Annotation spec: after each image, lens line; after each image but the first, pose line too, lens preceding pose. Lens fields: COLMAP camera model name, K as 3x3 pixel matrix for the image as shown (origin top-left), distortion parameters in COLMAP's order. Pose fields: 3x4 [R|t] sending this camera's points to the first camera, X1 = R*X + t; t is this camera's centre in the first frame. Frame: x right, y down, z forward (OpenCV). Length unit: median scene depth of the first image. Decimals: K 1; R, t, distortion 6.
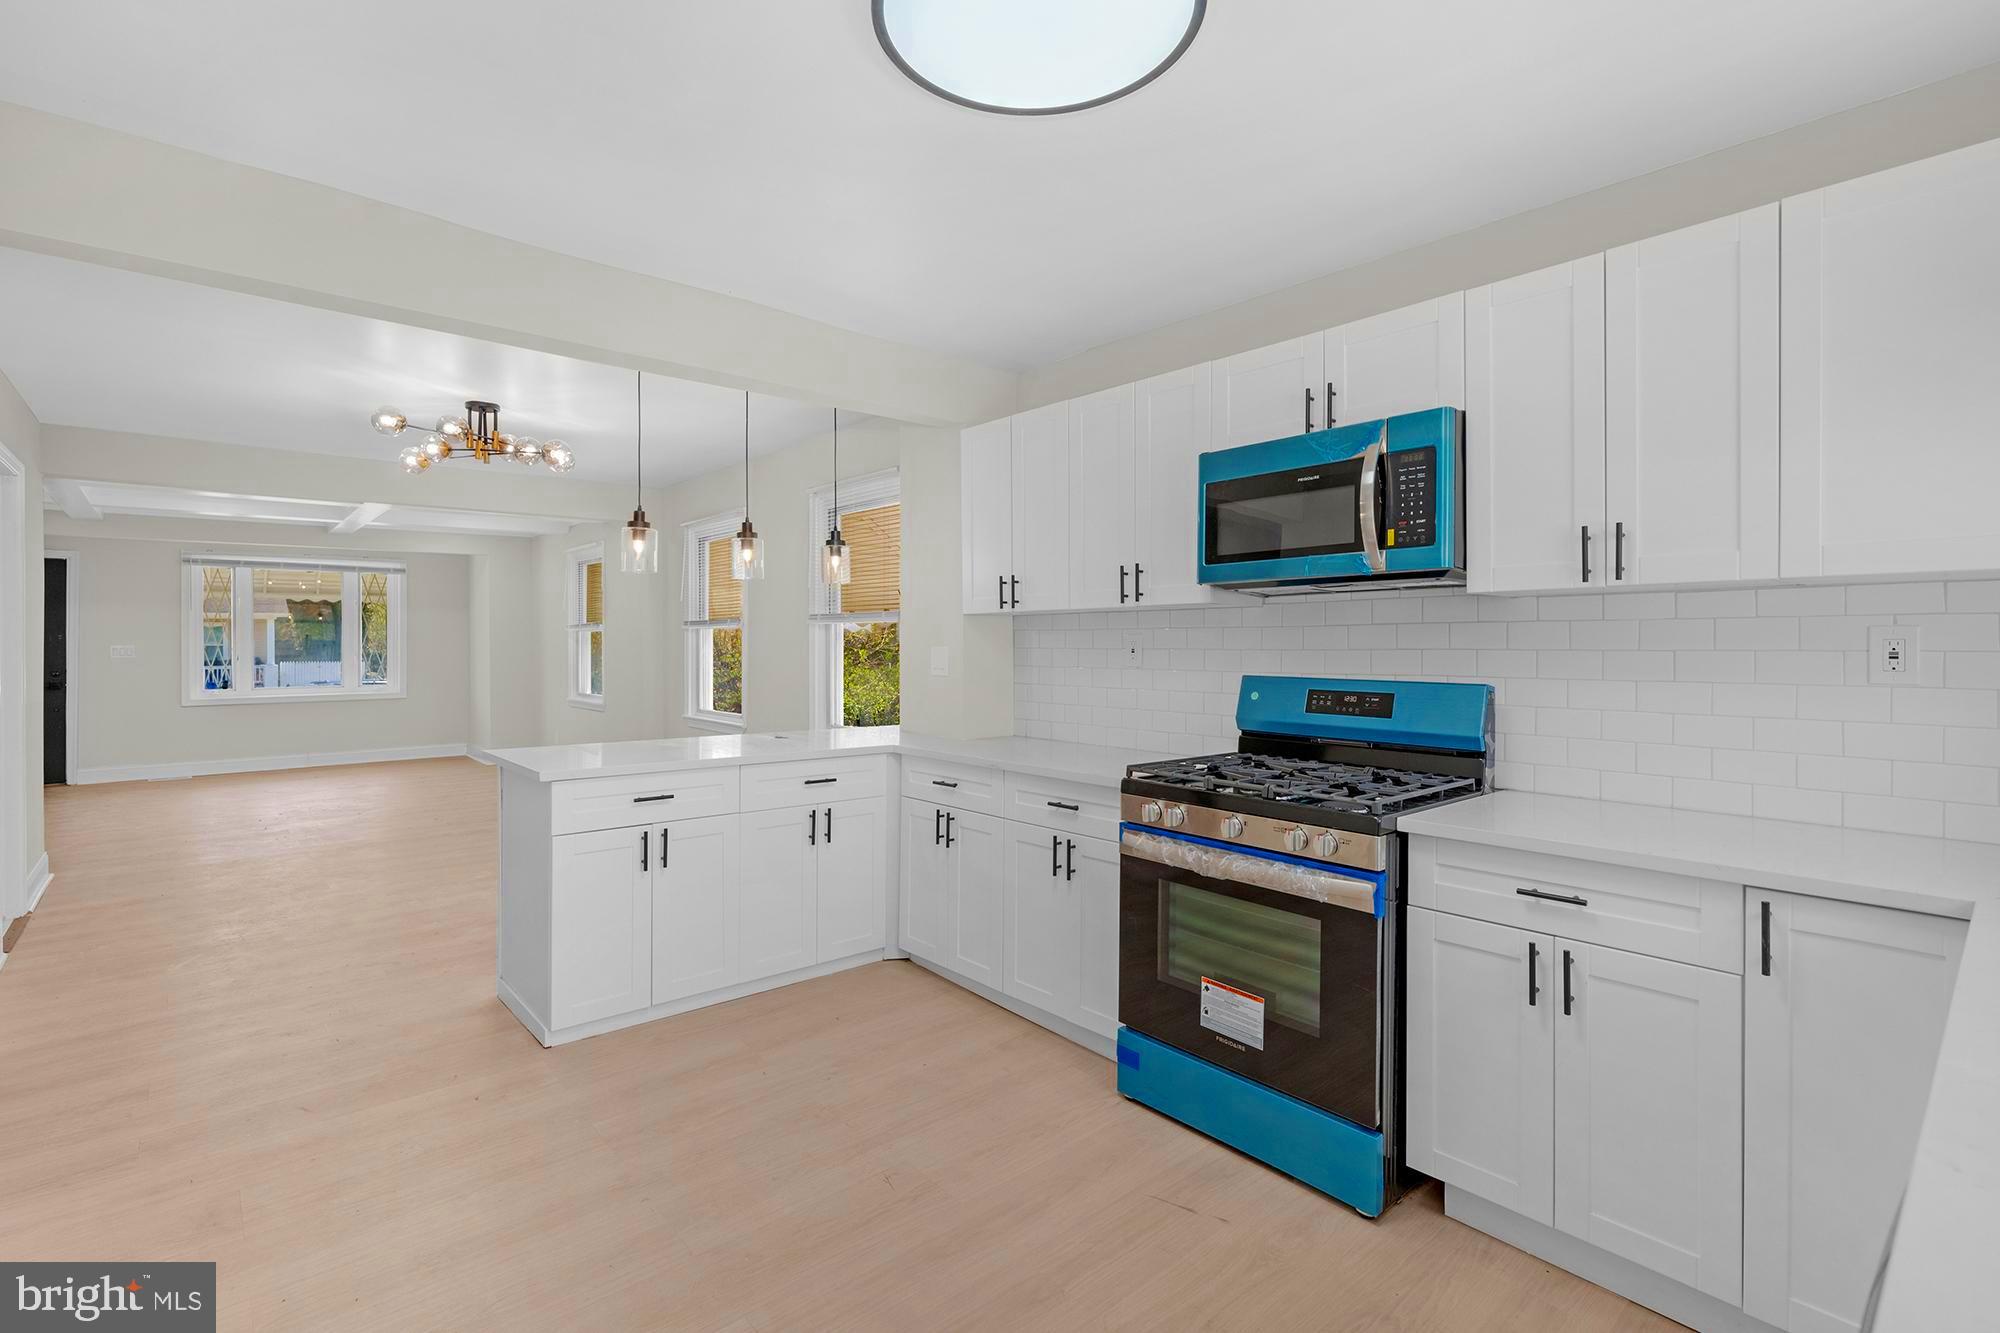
lens RADIAL K [[927.7, 0, 1008.1], [0, 927.7, 641.1], [0, 0, 1]] dist [0.001464, 0.000460]
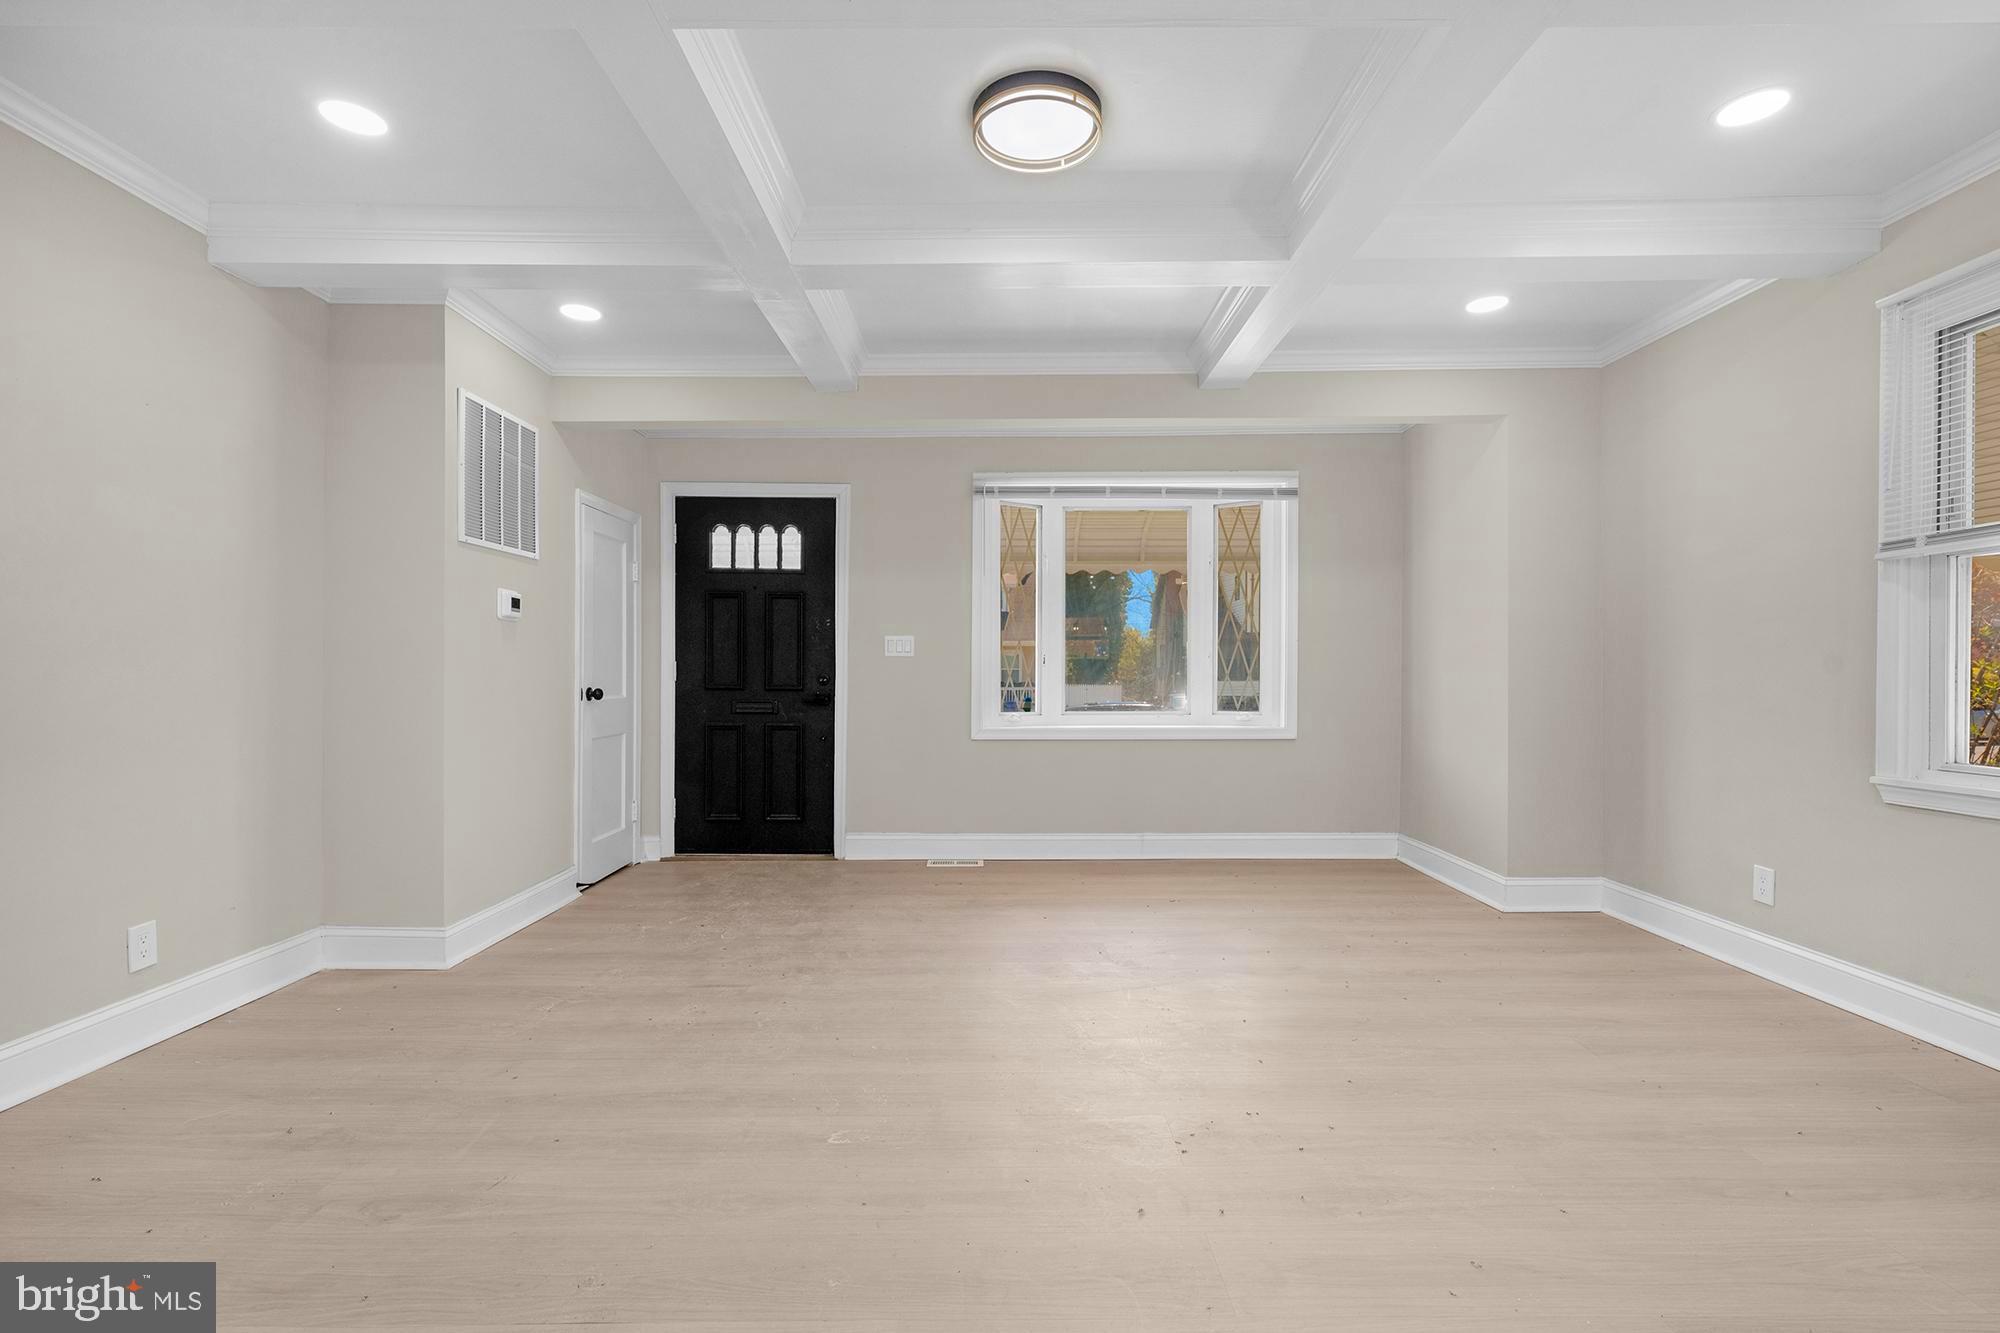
lens RADIAL K [[927.7, 0, 1010.9], [0, 927.7, 674.0], [0, 0, 1]] dist [0.001464, 0.000460]
pose [[0.755214, 0.002950, -0.655472, -0.468803], [-0.002130, 0.999996, 0.002045, 0.026272], [0.655475, -0.000148, 0.755217, 0.552437]]
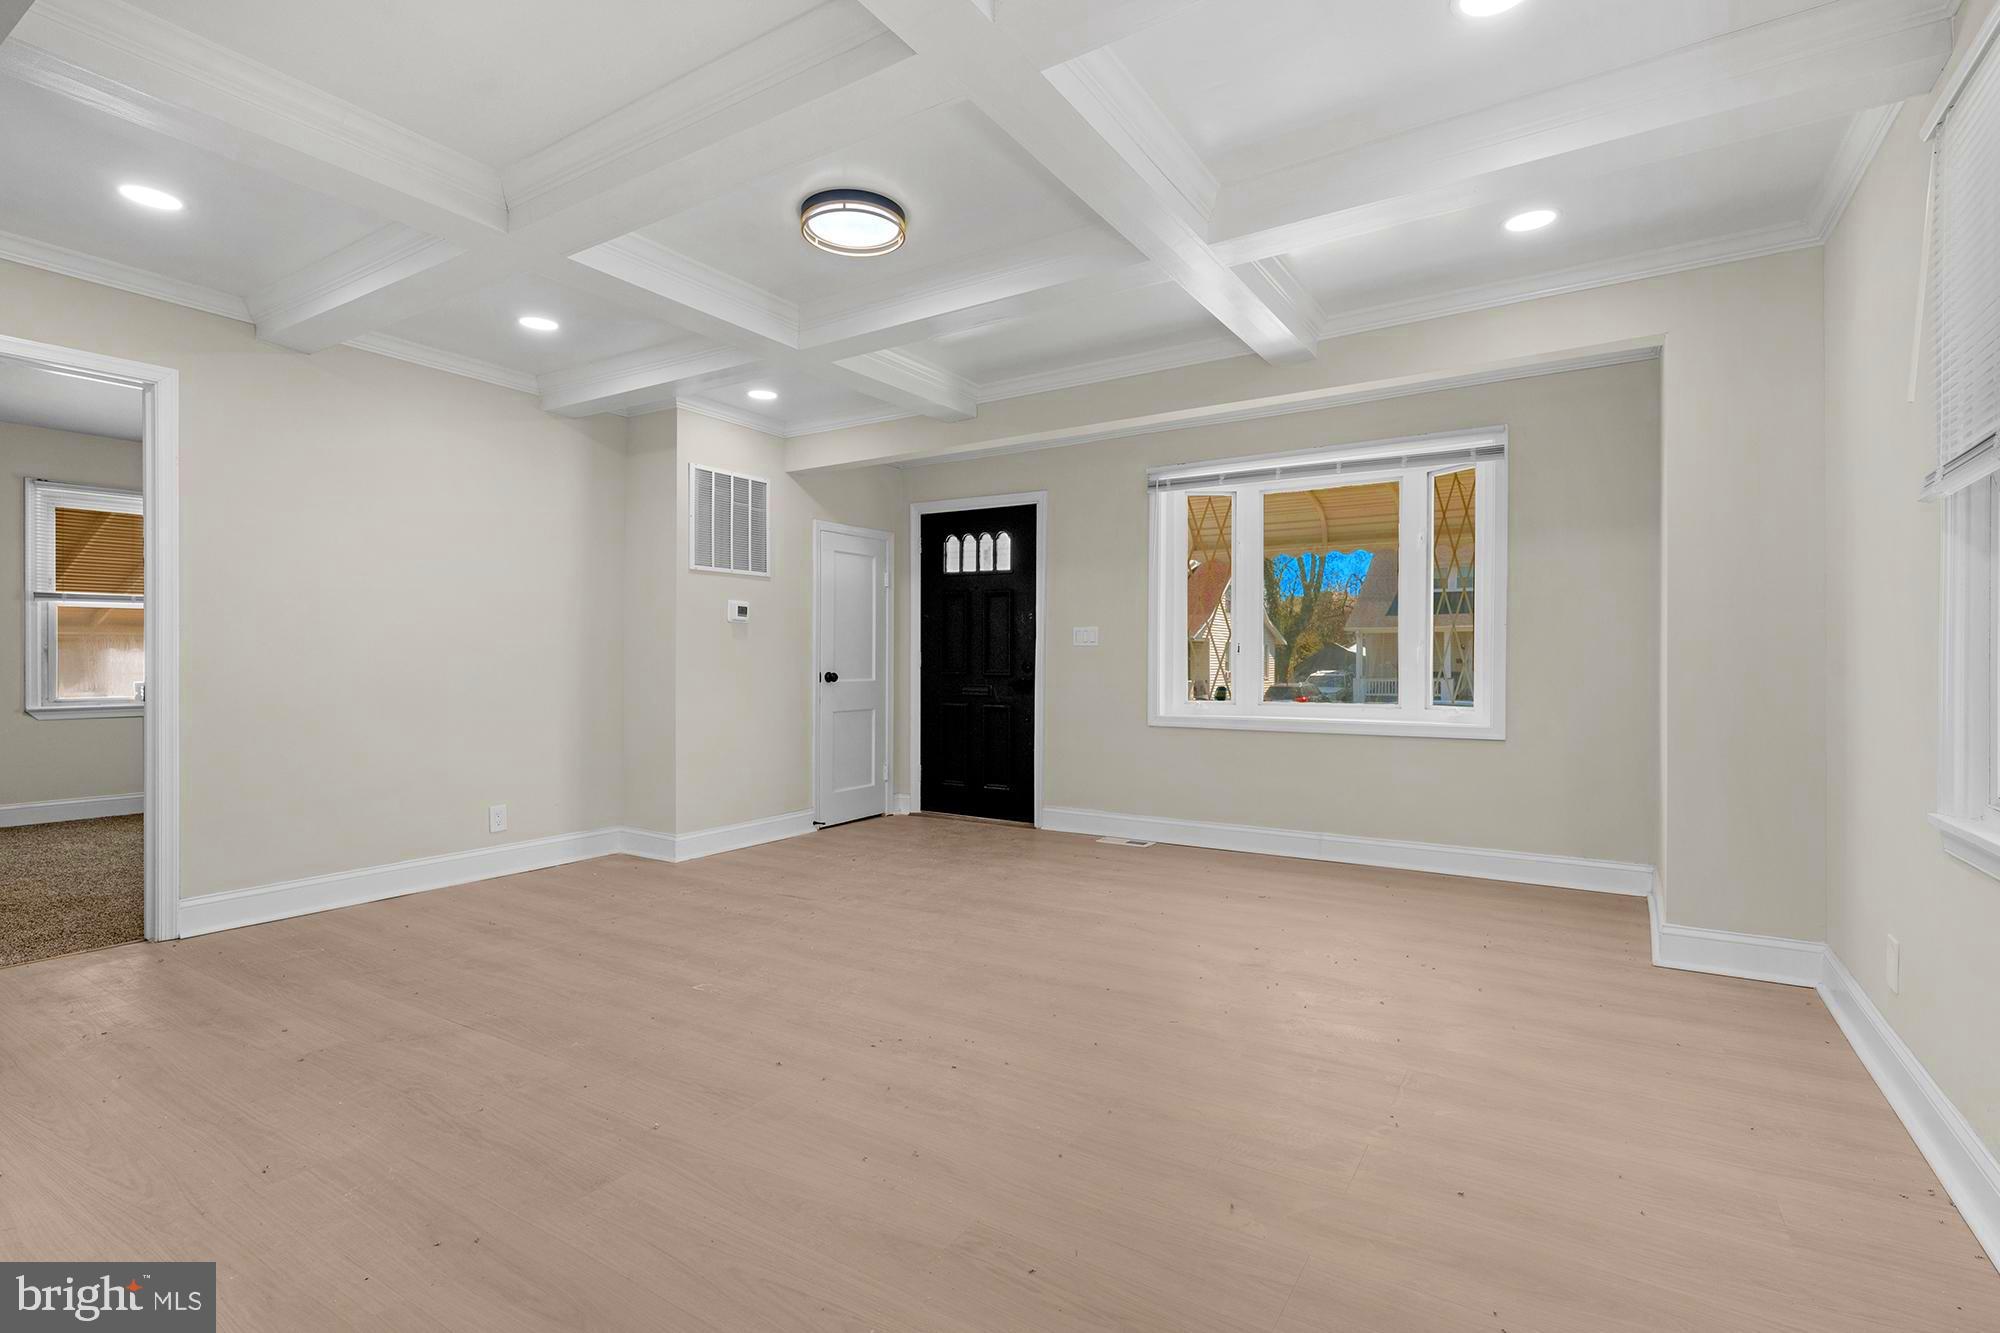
lens RADIAL K [[969.9, 0, 1008.1], [0, 969.9, 671.5], [0, 0, 1]] dist [0.001017, 0.000352]
pose [[0.272275, 0.013371, -0.962127, -0.295544], [-0.003117, 0.999910, 0.013014, 0.025504], [0.962214, -0.000544, 0.272292, 0.707407]]
